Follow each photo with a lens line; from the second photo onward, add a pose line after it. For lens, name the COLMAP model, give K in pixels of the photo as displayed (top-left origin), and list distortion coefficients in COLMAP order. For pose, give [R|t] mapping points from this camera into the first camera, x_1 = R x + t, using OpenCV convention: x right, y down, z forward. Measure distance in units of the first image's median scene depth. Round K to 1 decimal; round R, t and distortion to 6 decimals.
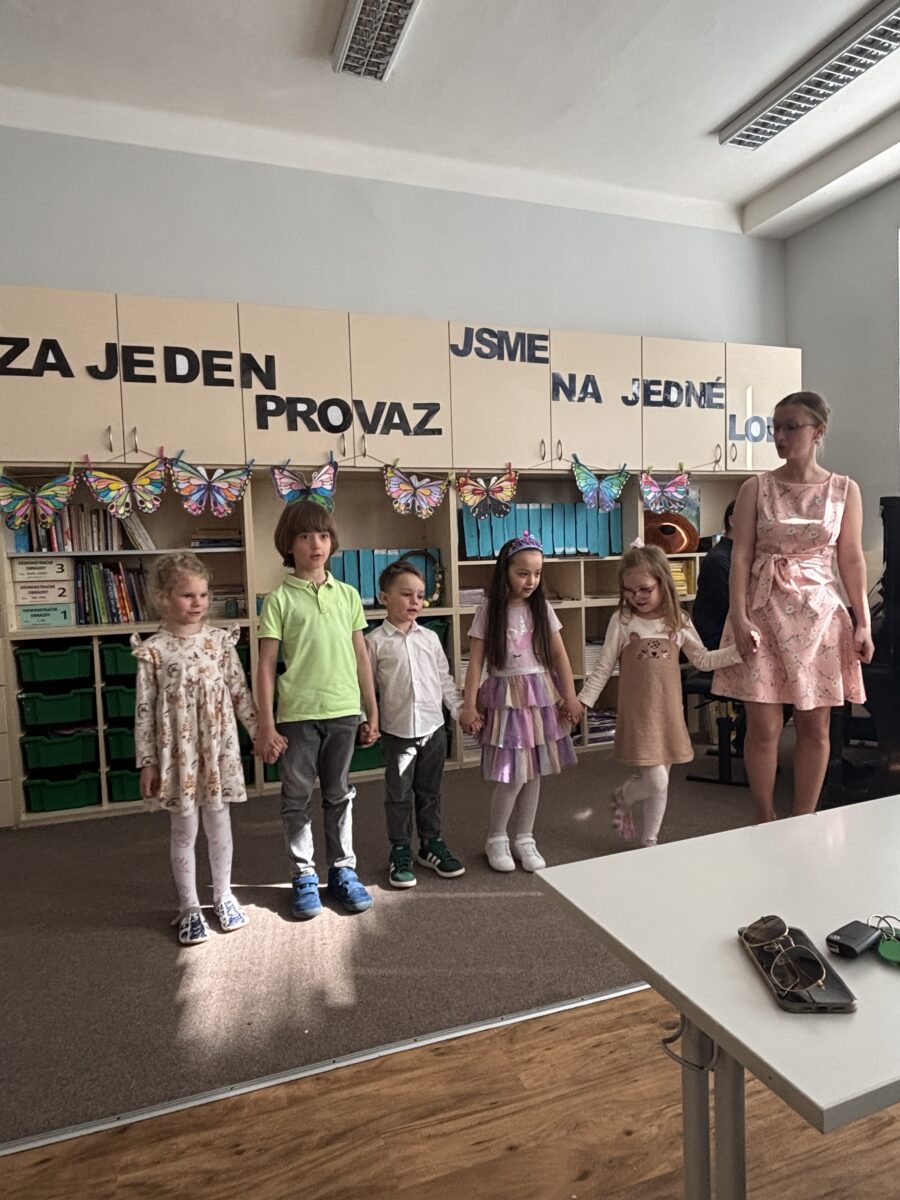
lens RADIAL K [[739.7, 0, 455.6], [0, 739.7, 600.7], [0, 0, 1]] dist [0.031305, -0.035770]
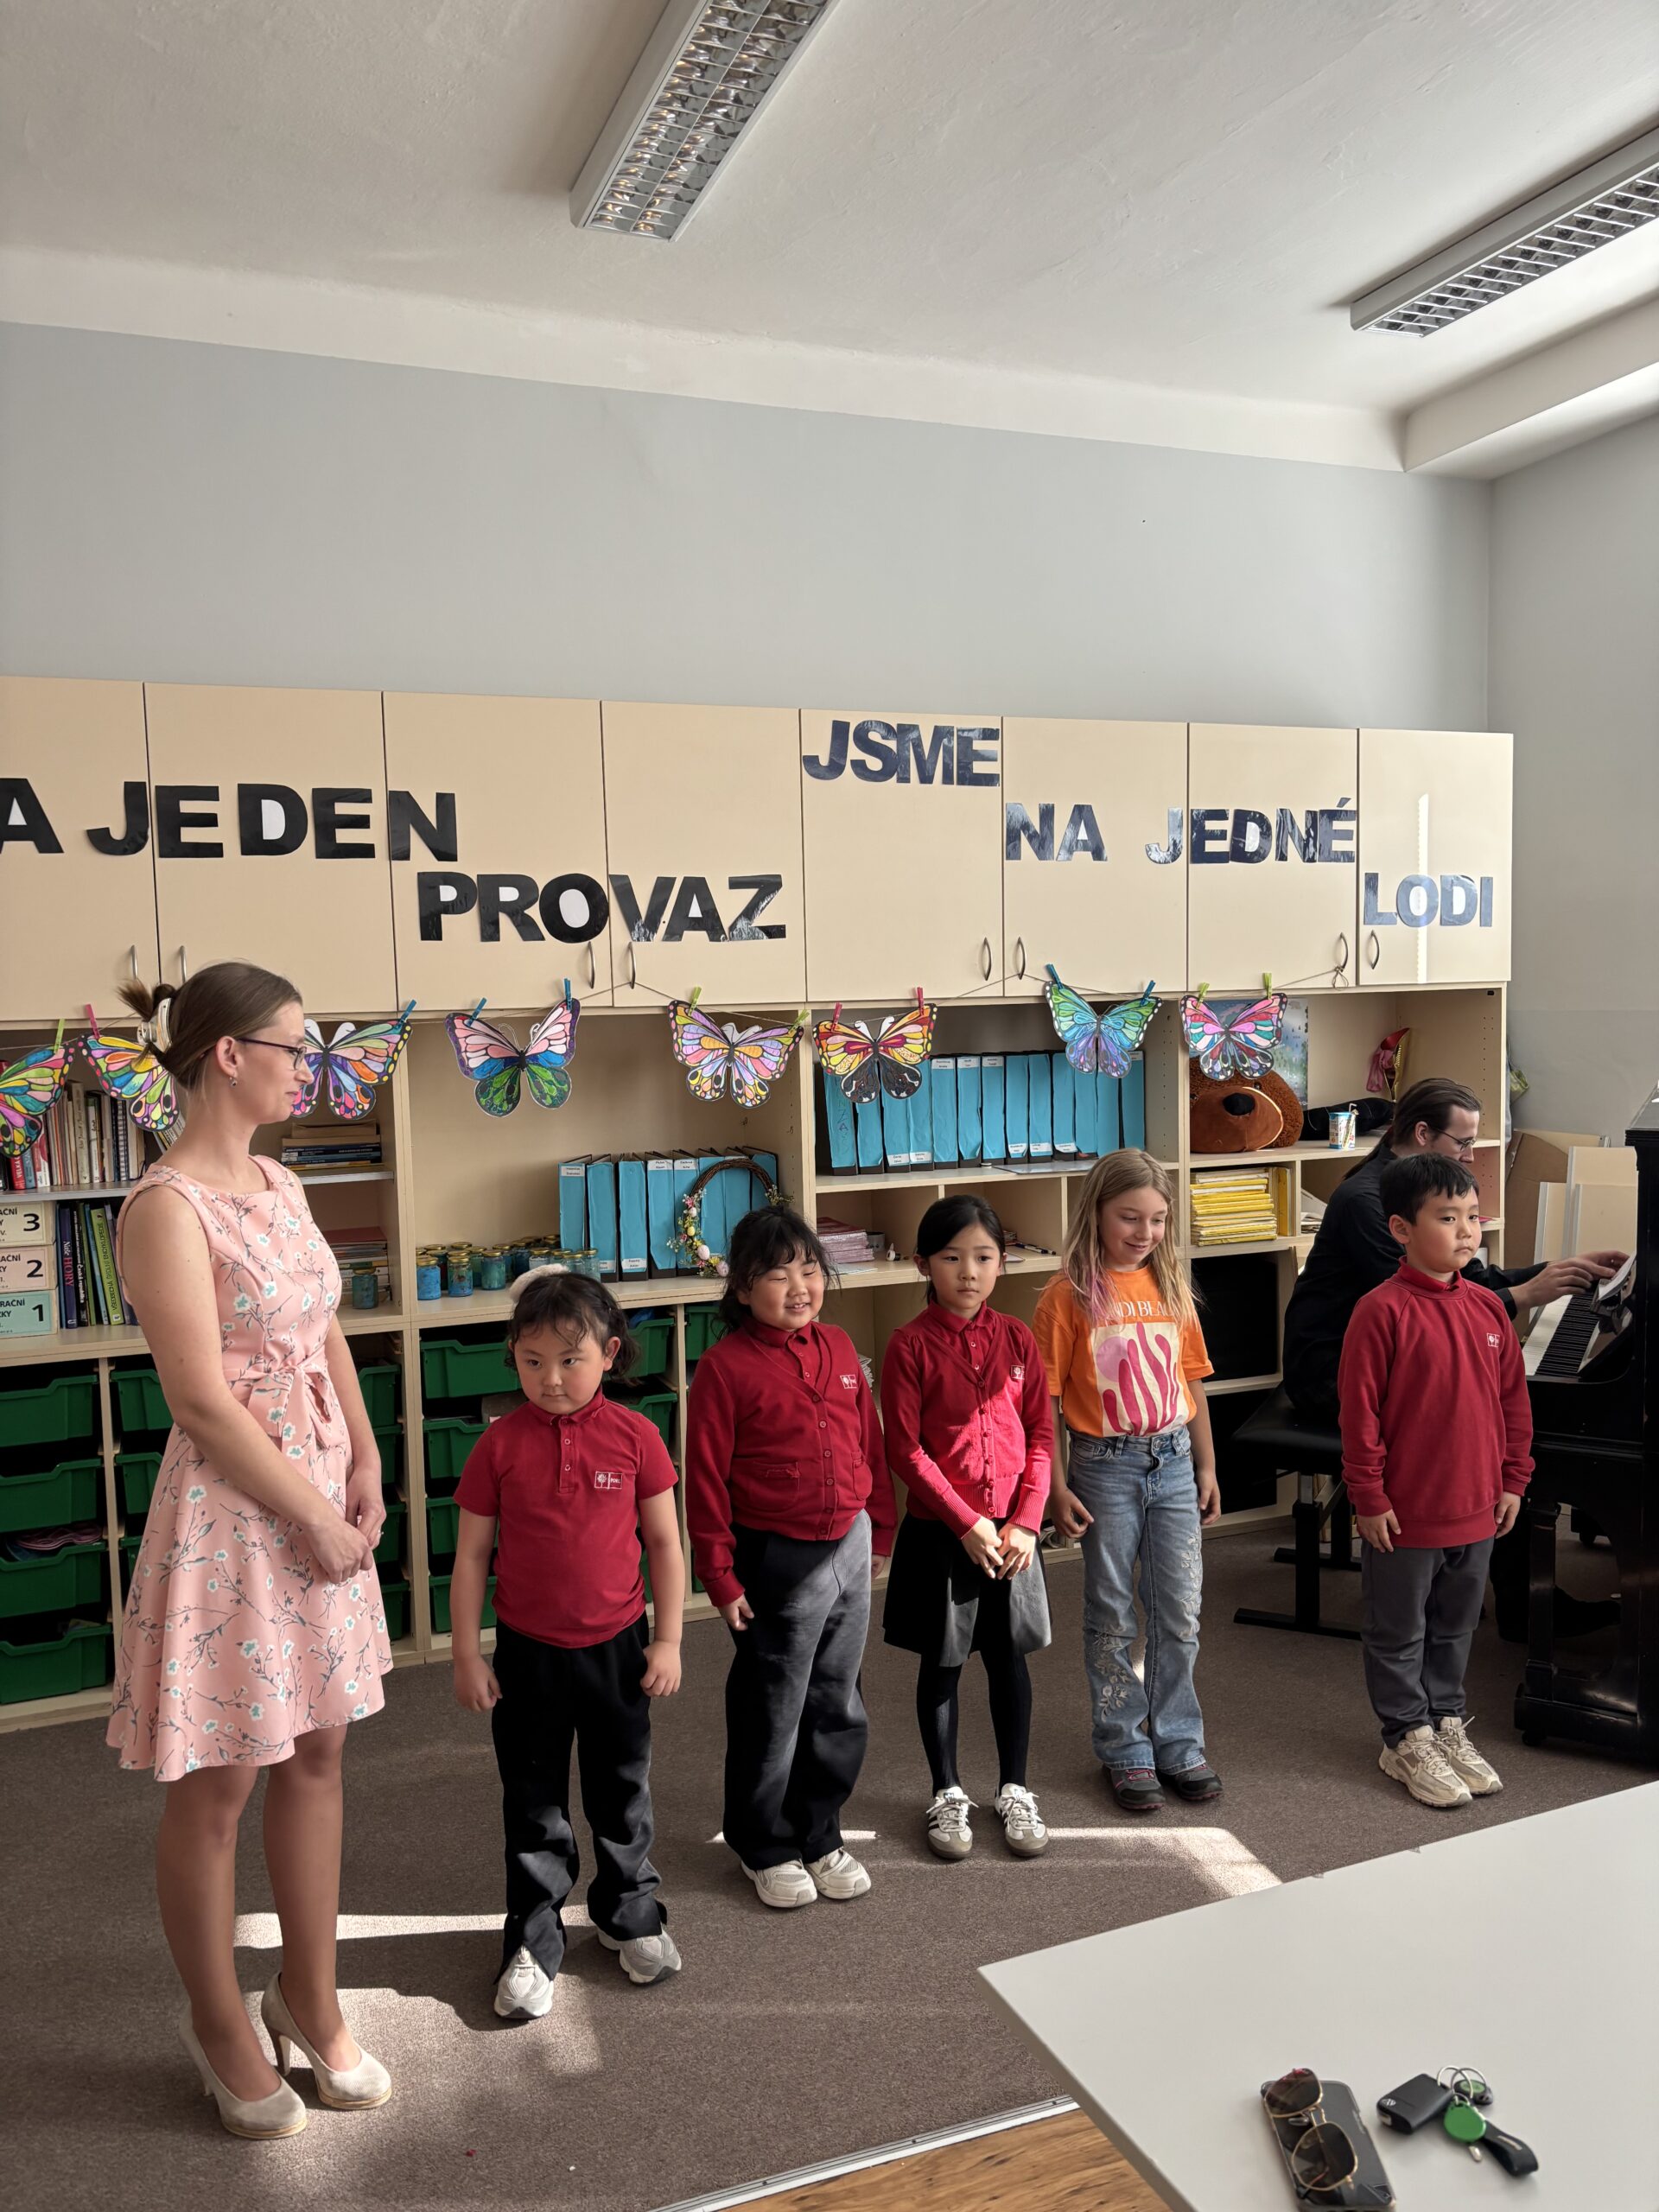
lens RADIAL K [[1689.2, 0, 806.1], [0, 1689.2, 1131.9], [0, 0, 1]] dist [0.054823, -0.067808]
pose [[0.999886, 0.004072, 0.014512, -0.020279], [-0.004383, 0.999760, 0.021468, -0.116071], [-0.014421, -0.021530, 0.999664, -0.141349]]
